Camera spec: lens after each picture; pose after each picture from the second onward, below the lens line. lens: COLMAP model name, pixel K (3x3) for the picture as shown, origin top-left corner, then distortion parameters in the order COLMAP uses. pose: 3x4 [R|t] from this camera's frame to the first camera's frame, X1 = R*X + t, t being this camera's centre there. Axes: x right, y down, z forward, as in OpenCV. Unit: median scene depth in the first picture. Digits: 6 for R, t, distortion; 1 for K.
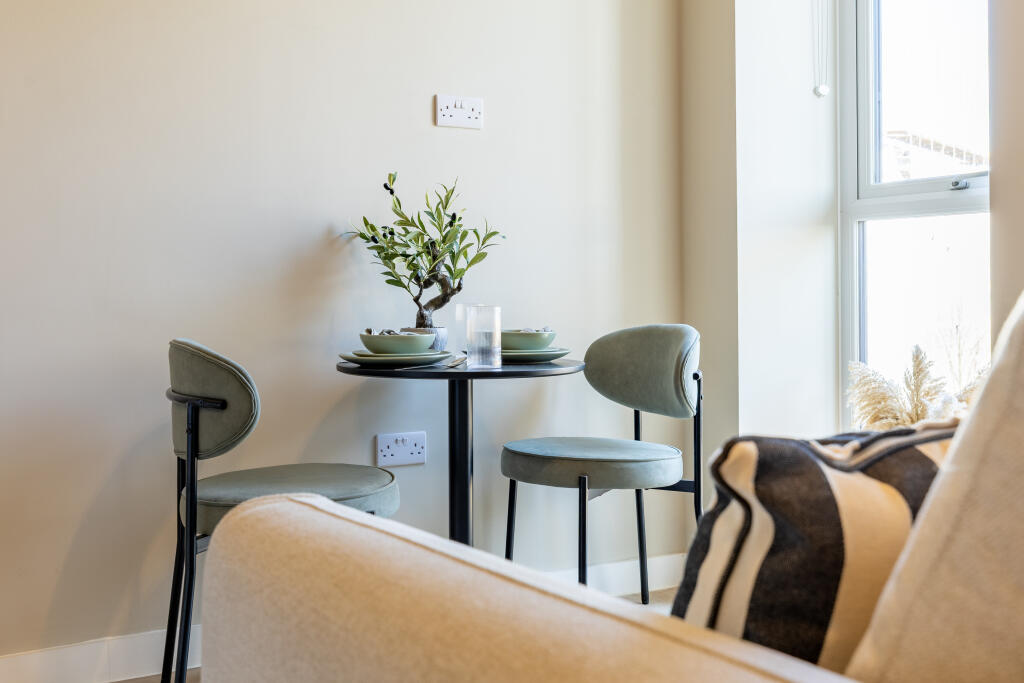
lens RADIAL K [[1039.3, 0, 512.4], [0, 1039.3, 336.7], [0, 0, 1]] dist [-0.050076, 0.000000]
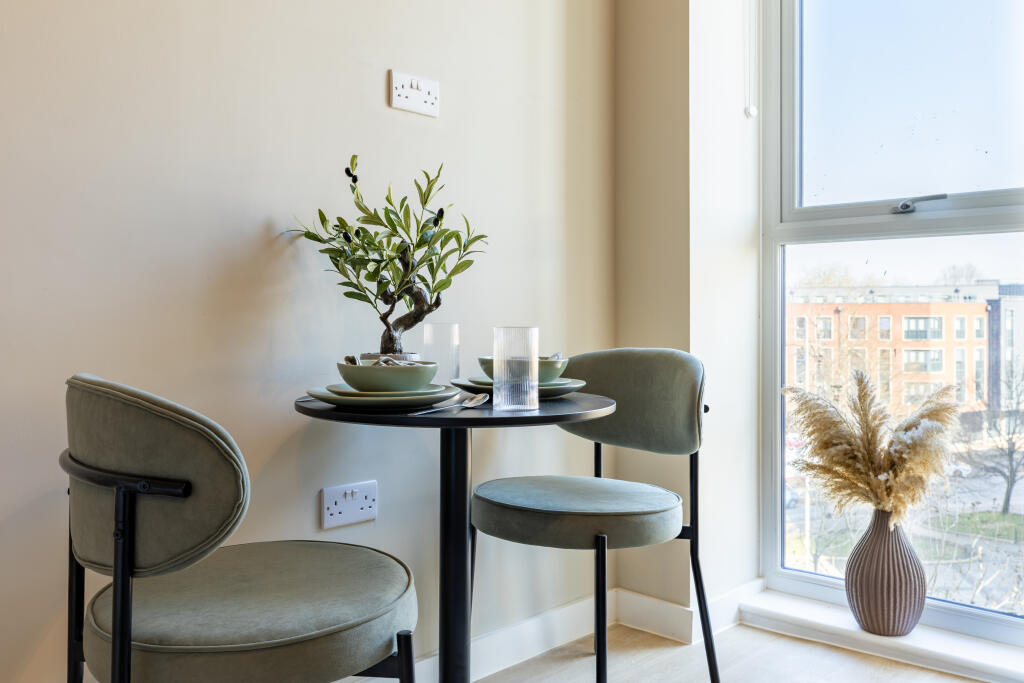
lens RADIAL K [[841.2, 0, 511.9], [0, 841.2, 340.8], [0, 0, 1]] dist [-0.018266, -0.003601]
pose [[0.964587, 0.002761, 0.263750, -0.167032], [0.000774, 0.999911, -0.013298, -0.009726], [-0.263763, 0.013031, 0.964499, 0.358201]]
